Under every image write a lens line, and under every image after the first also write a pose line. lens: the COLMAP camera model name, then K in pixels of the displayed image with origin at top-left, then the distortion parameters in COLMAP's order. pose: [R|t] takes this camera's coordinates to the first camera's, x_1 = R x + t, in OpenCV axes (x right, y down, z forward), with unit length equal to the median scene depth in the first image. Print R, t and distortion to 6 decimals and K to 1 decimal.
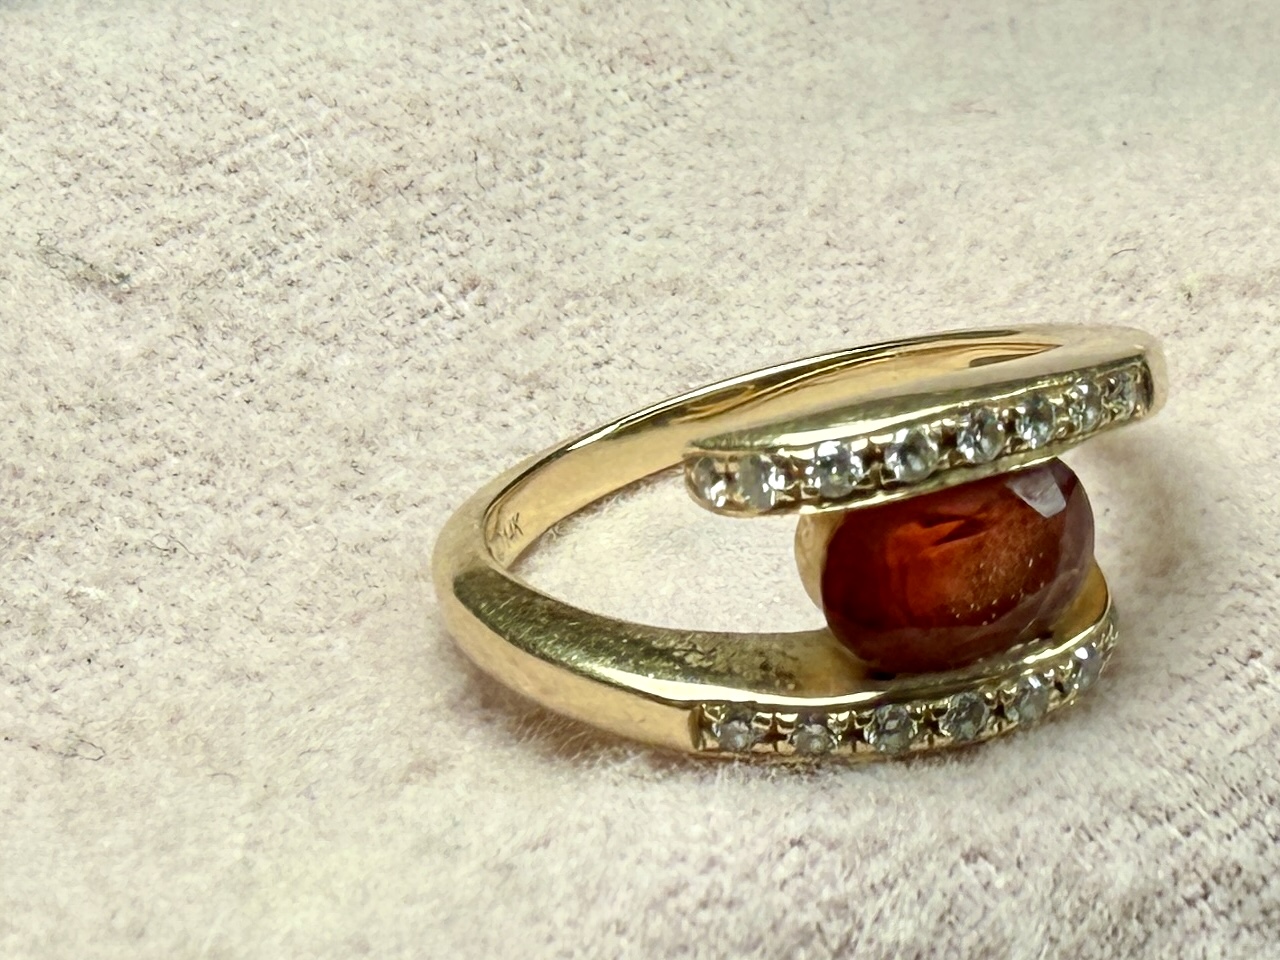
lens RADIAL K [[941.1, 0, 477.4], [0, 941.1, 481.2], [0, 0, 1]] dist [-0.003764, 0.000932]
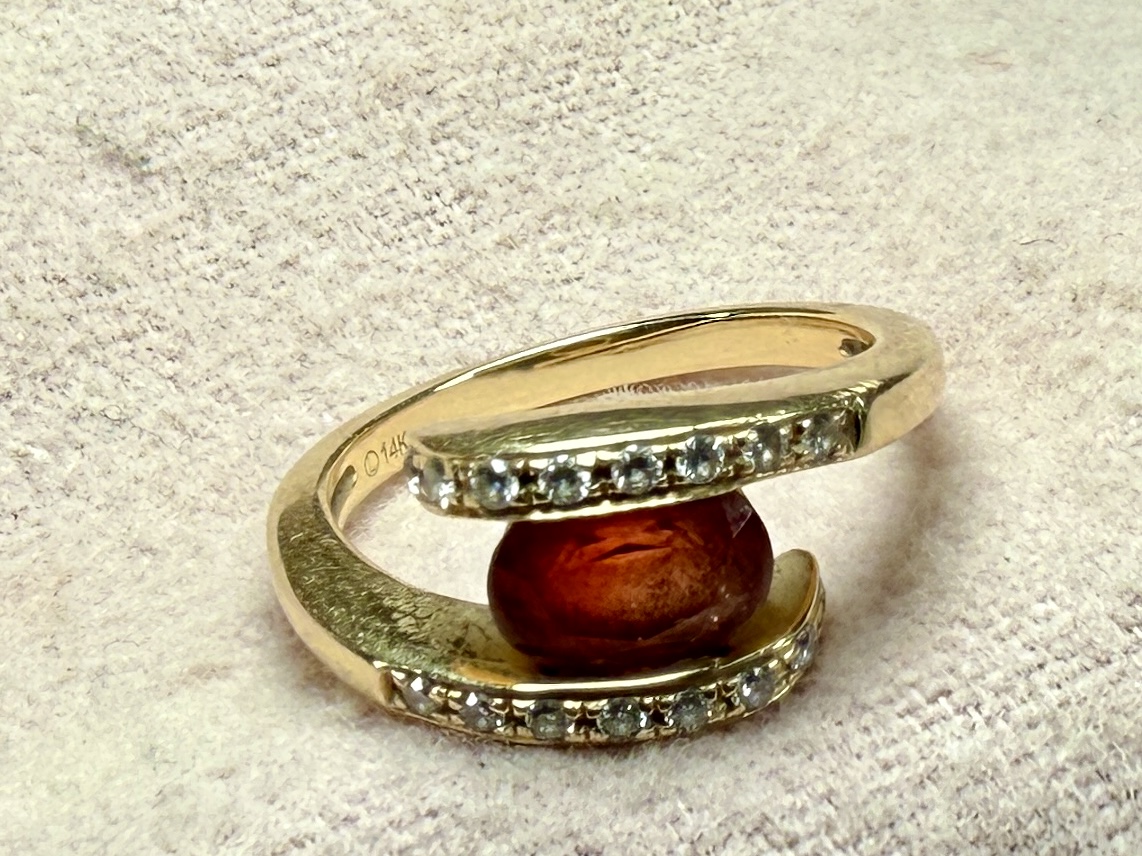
lens RADIAL K [[876.8, 0, 688.6], [0, 876.8, 315.0], [0, 0, 1]] dist [0.005068, -0.005010]
pose [[0.989550, 0.113665, -0.088716, 0.406105], [-0.109277, 0.992605, 0.052860, -0.173276], [0.094069, -0.042613, 0.994653, 0.017860]]
